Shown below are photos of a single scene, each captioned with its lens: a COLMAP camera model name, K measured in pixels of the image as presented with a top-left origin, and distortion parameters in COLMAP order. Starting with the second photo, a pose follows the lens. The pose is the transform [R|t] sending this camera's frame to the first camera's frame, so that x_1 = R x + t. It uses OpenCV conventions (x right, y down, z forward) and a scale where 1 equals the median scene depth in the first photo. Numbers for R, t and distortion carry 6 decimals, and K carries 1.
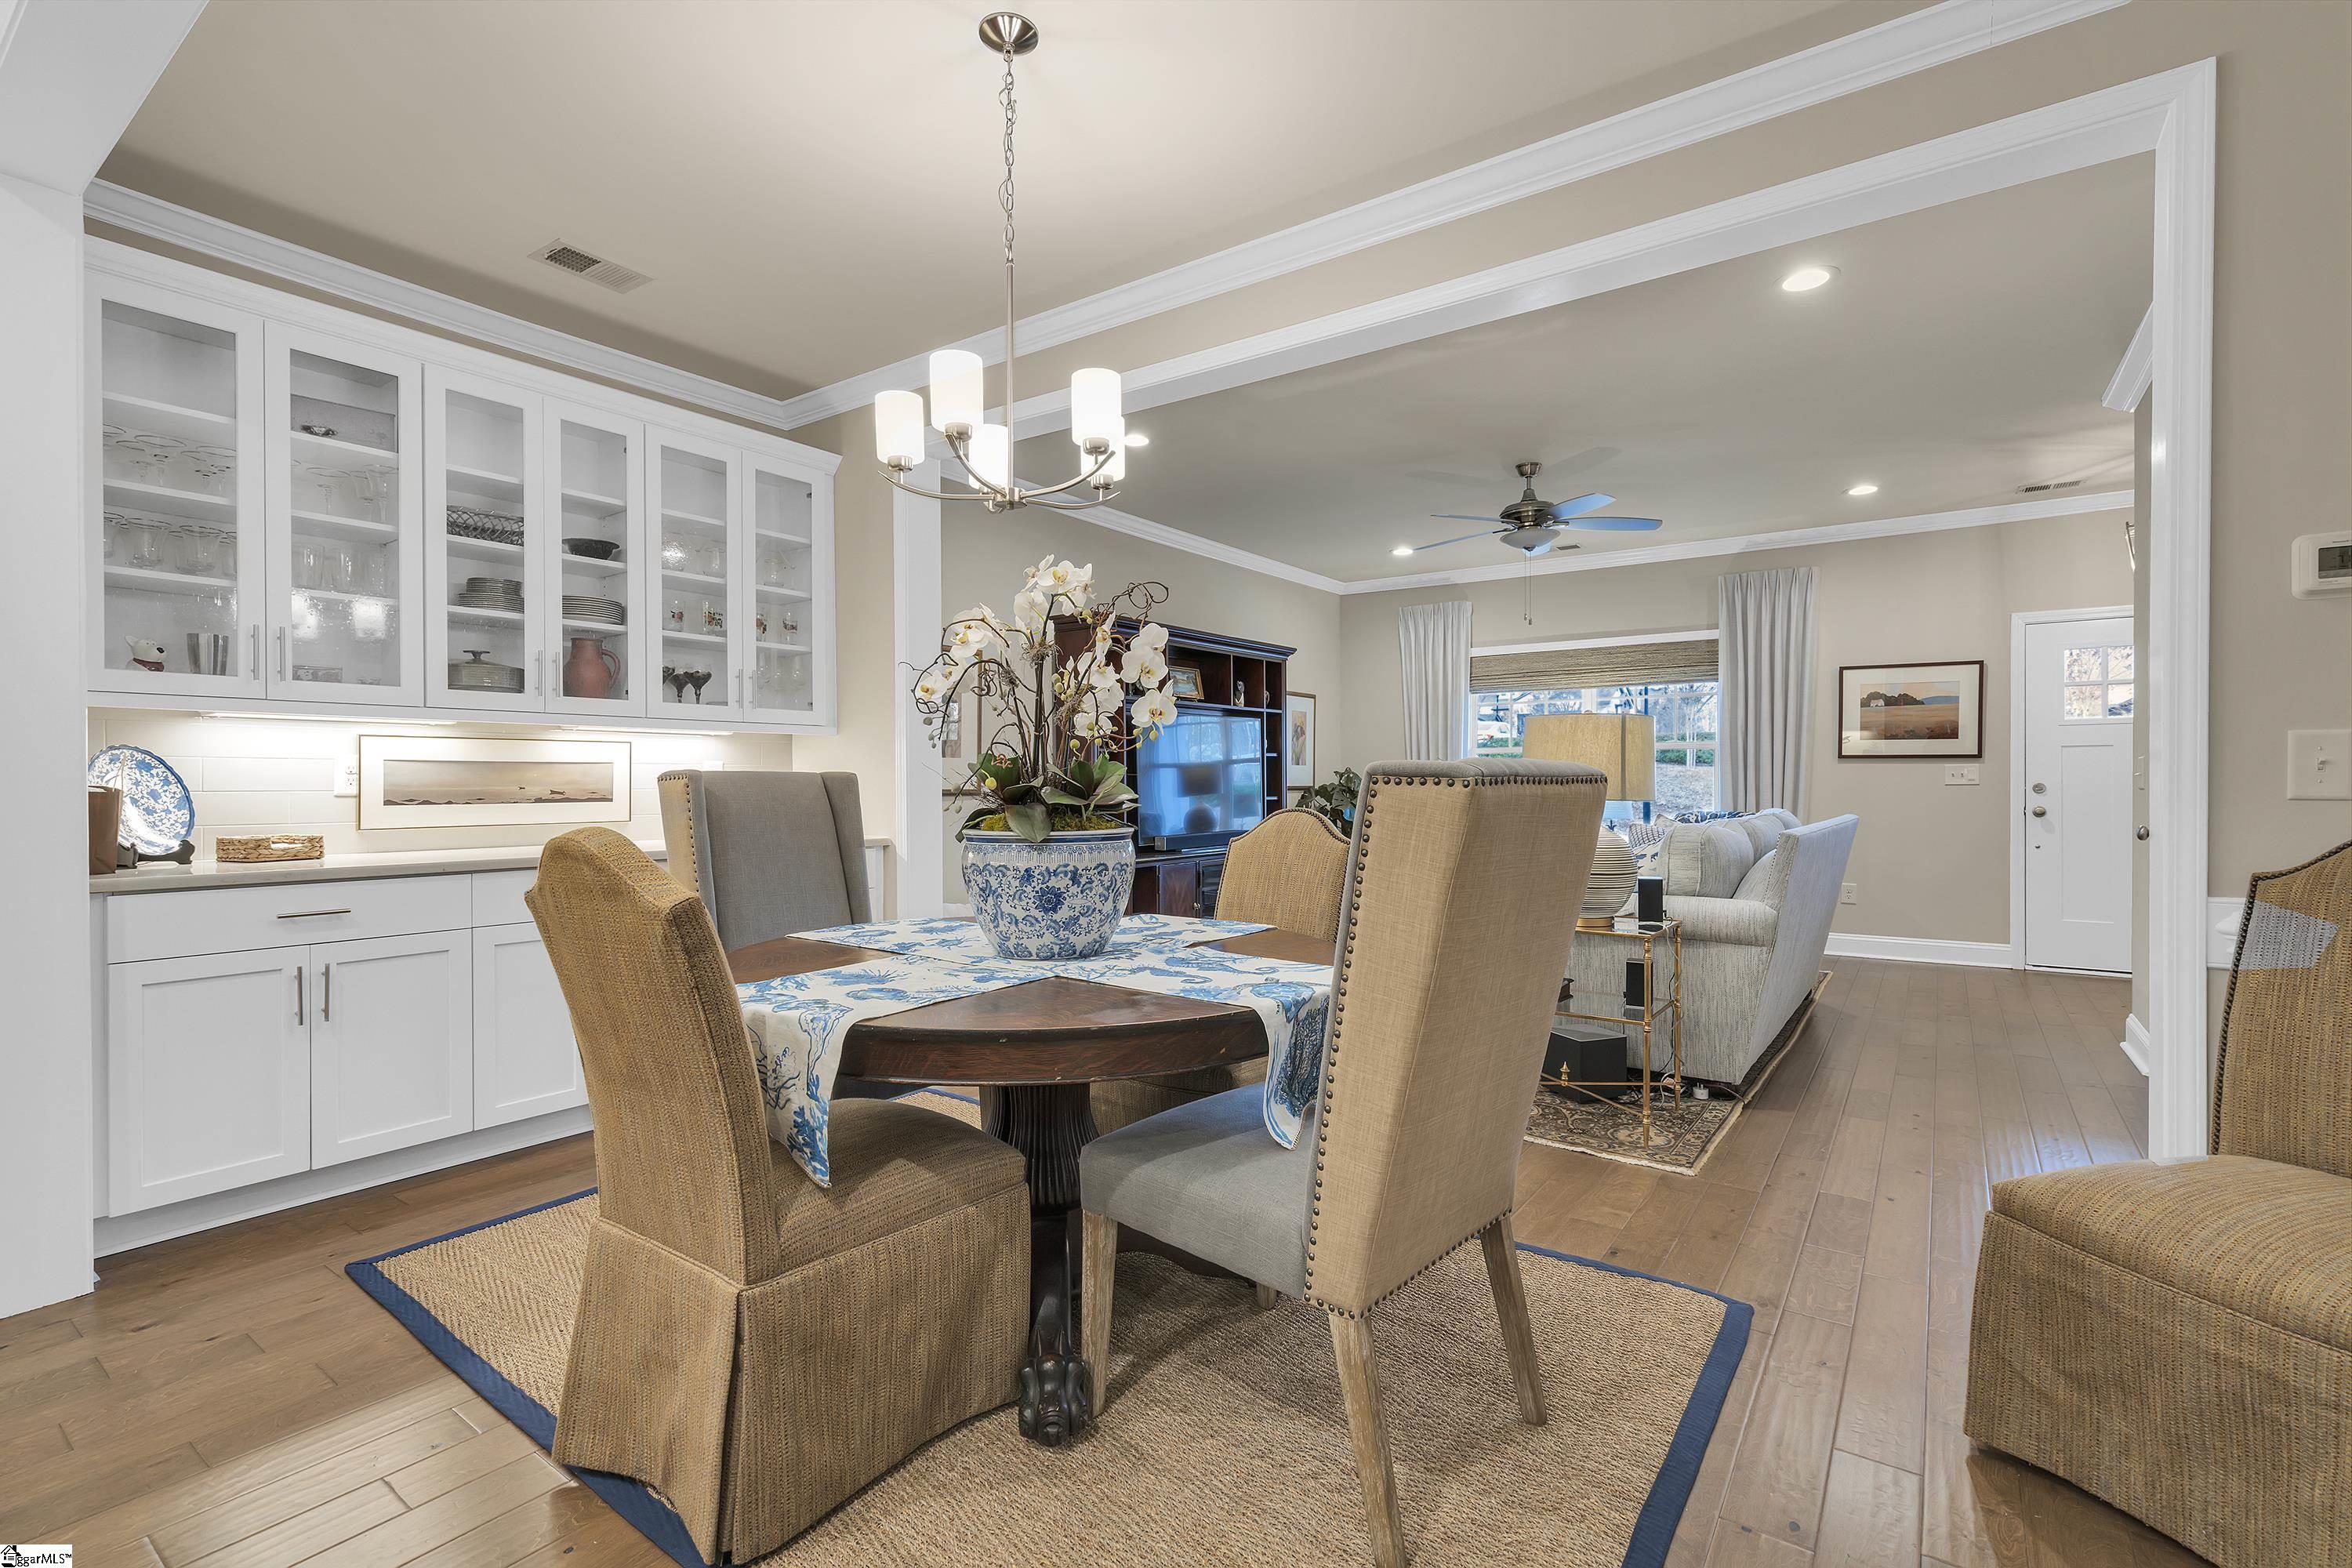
lens RADIAL K [[1072.7, 0, 1176.0], [0, 1072.7, 784.0], [0, 0, 1]] dist [0.001115, 0.000369]
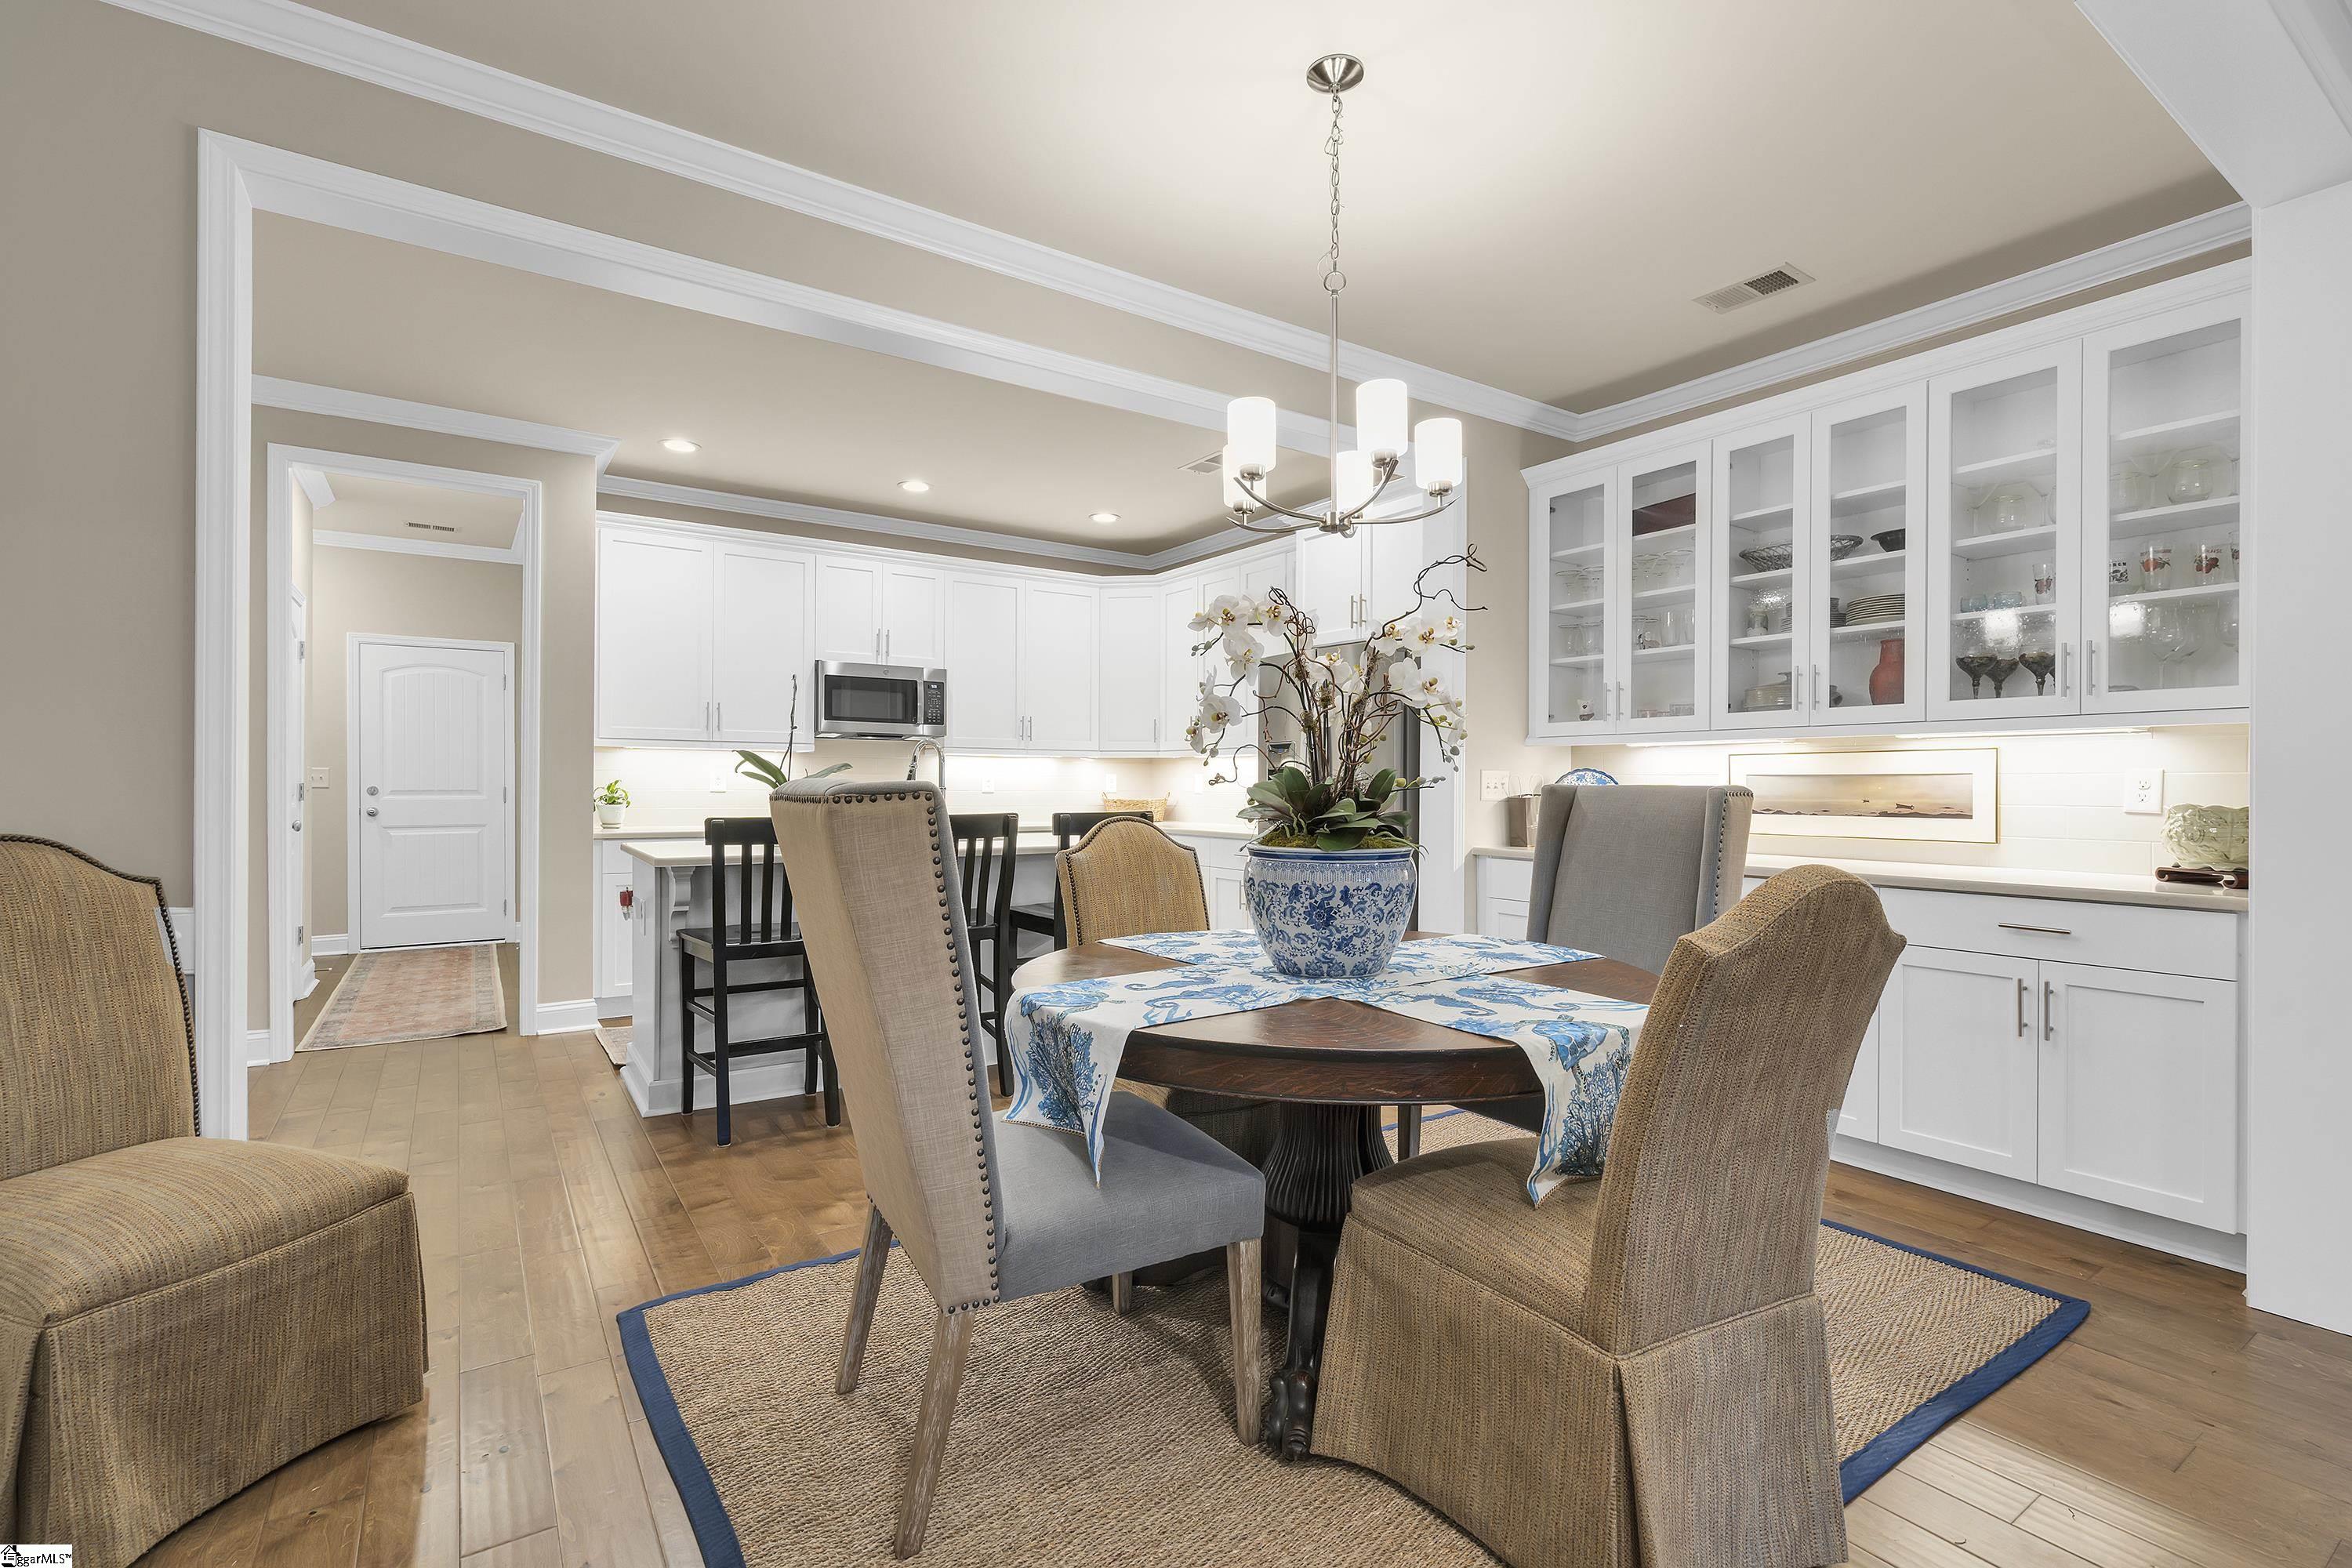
lens RADIAL K [[1072.7, 0, 1176.0], [0, 1072.7, 784.0], [0, 0, 1]] dist [0.001115, 0.000369]
pose [[-0.345403, -0.003076, -0.938449, 0.581034], [-0.009066, 0.999959, 0.000059, -0.006687], [0.938411, 0.008528, -0.345417, 0.823661]]
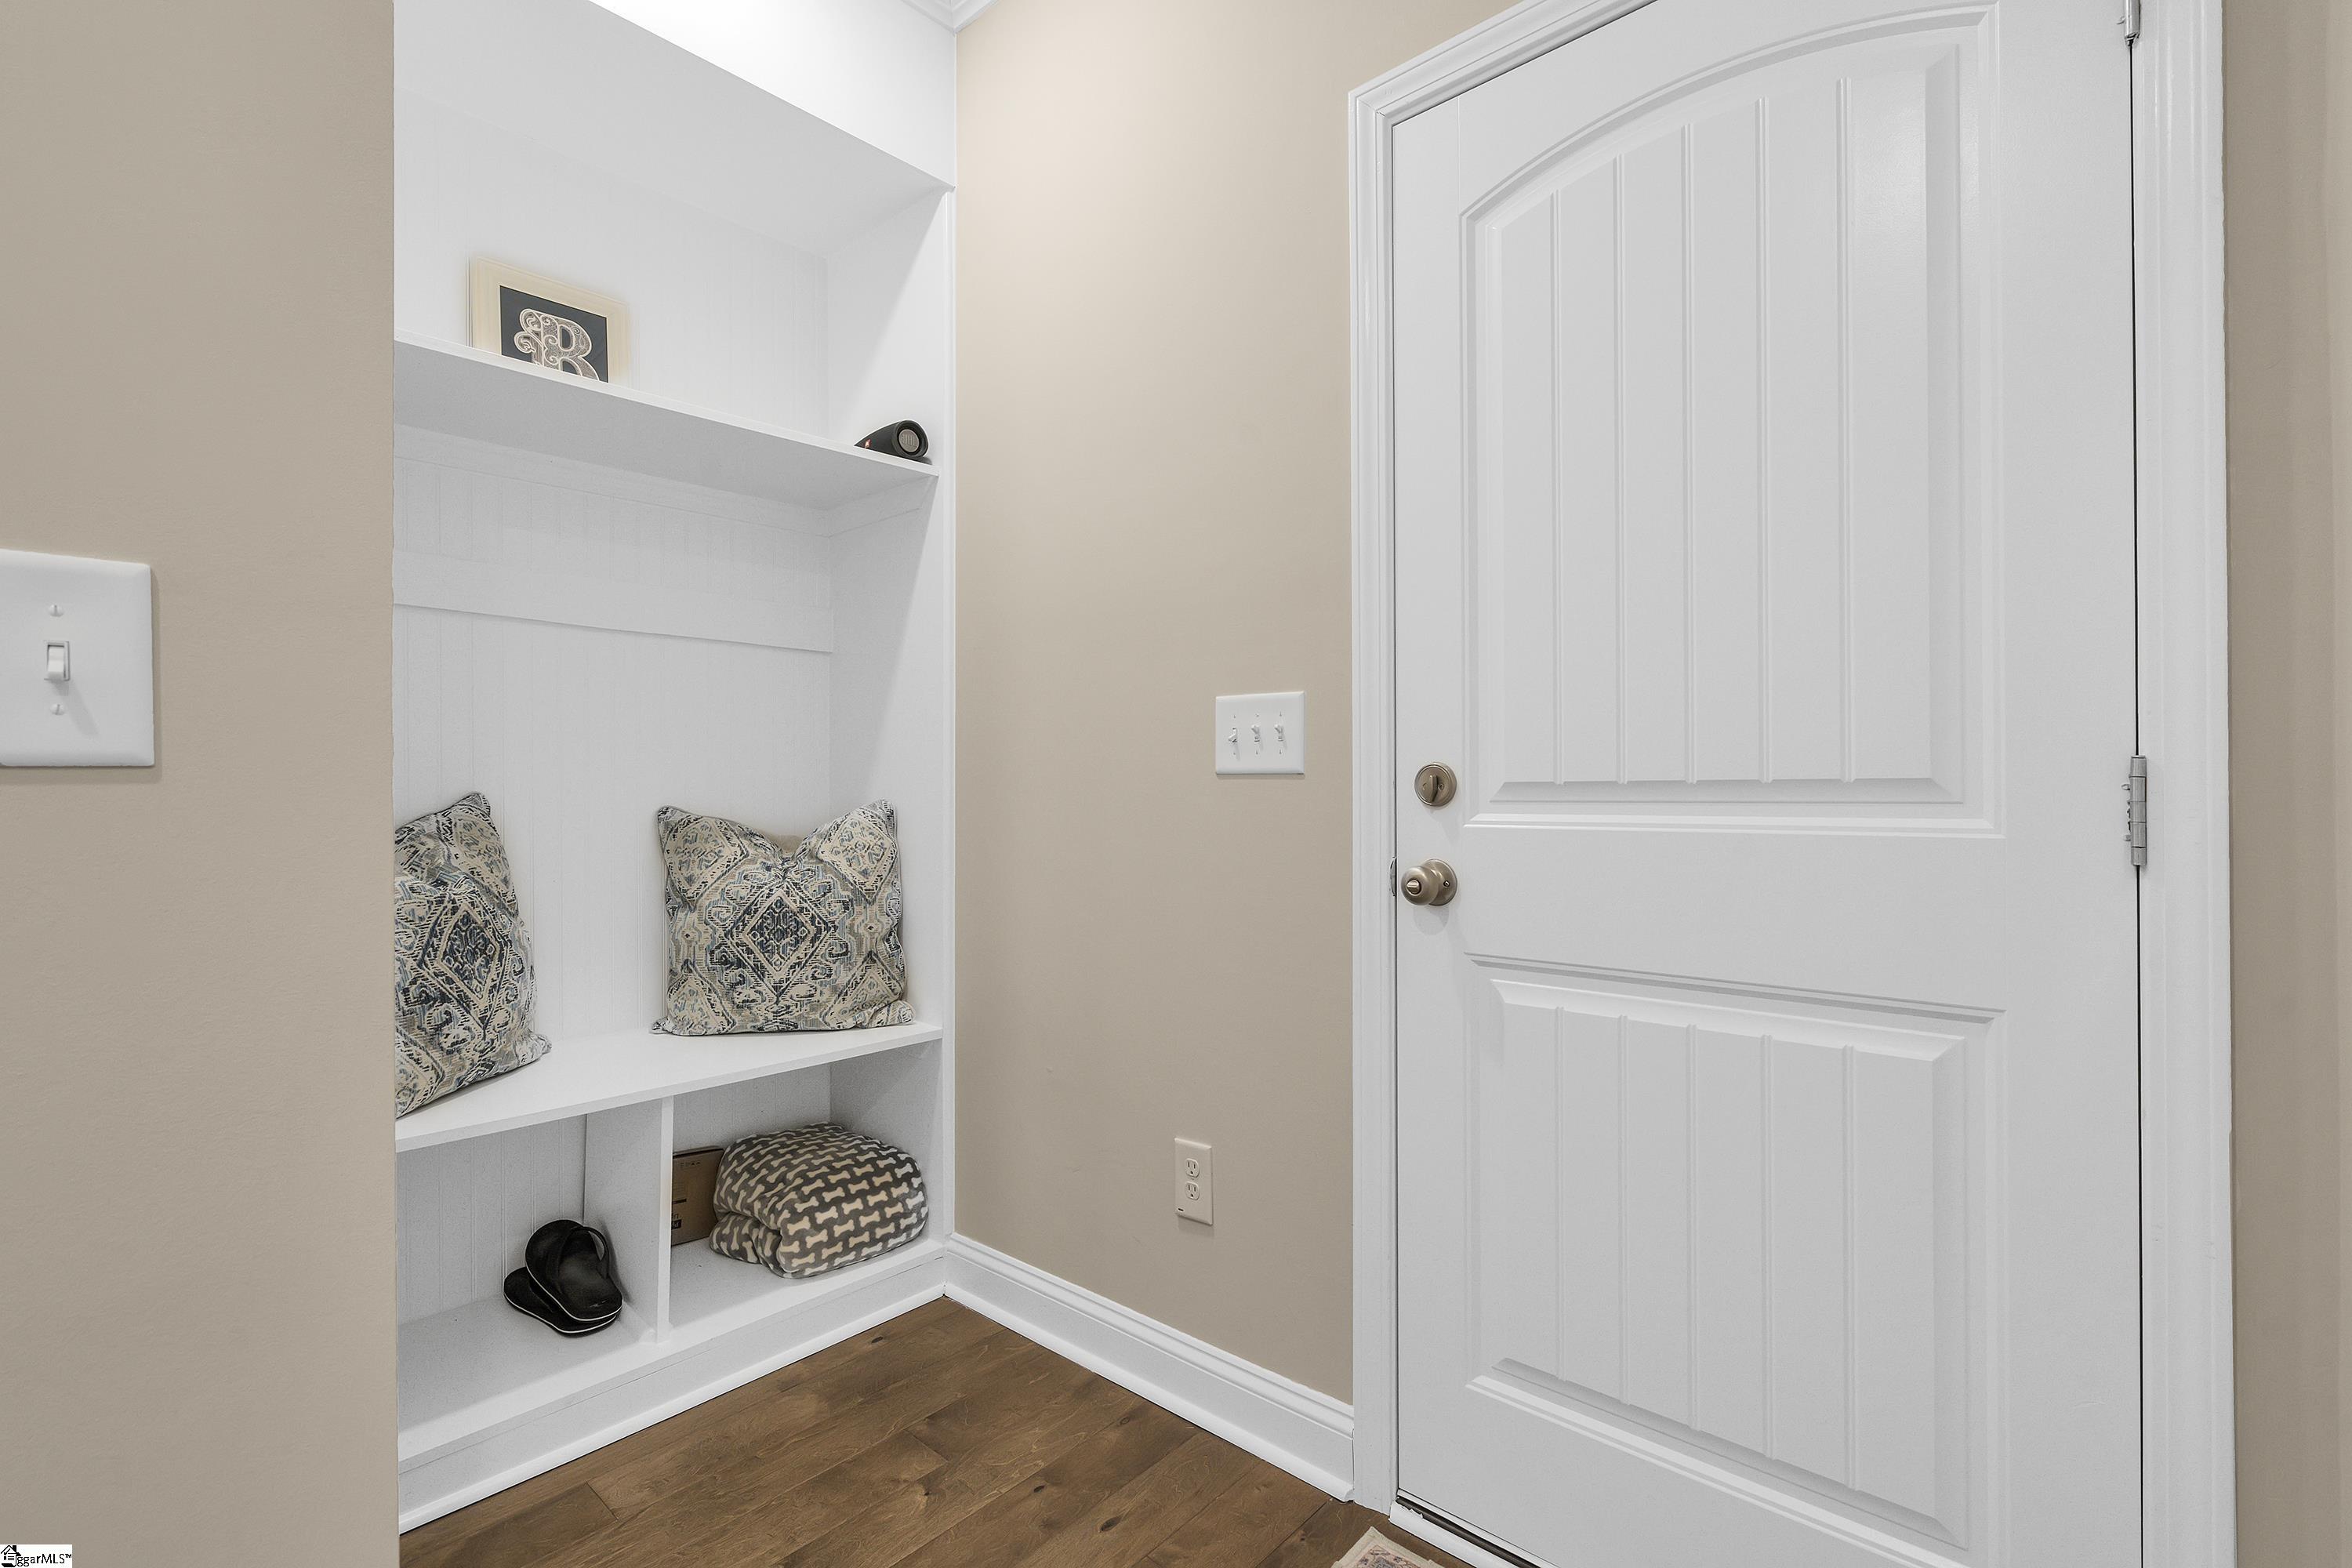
lens RADIAL K [[1057.1, 0, 1176.0], [0, 1057.1, 784.0], [0, 0, 1]] dist [-0.001125, 0.000194]
pose [[-0.995208, 0.000985, 0.097781, -0.759719], [0.001474, 0.999987, 0.004927, 0.017758], [-0.097774, 0.005048, -0.995196, -0.894450]]
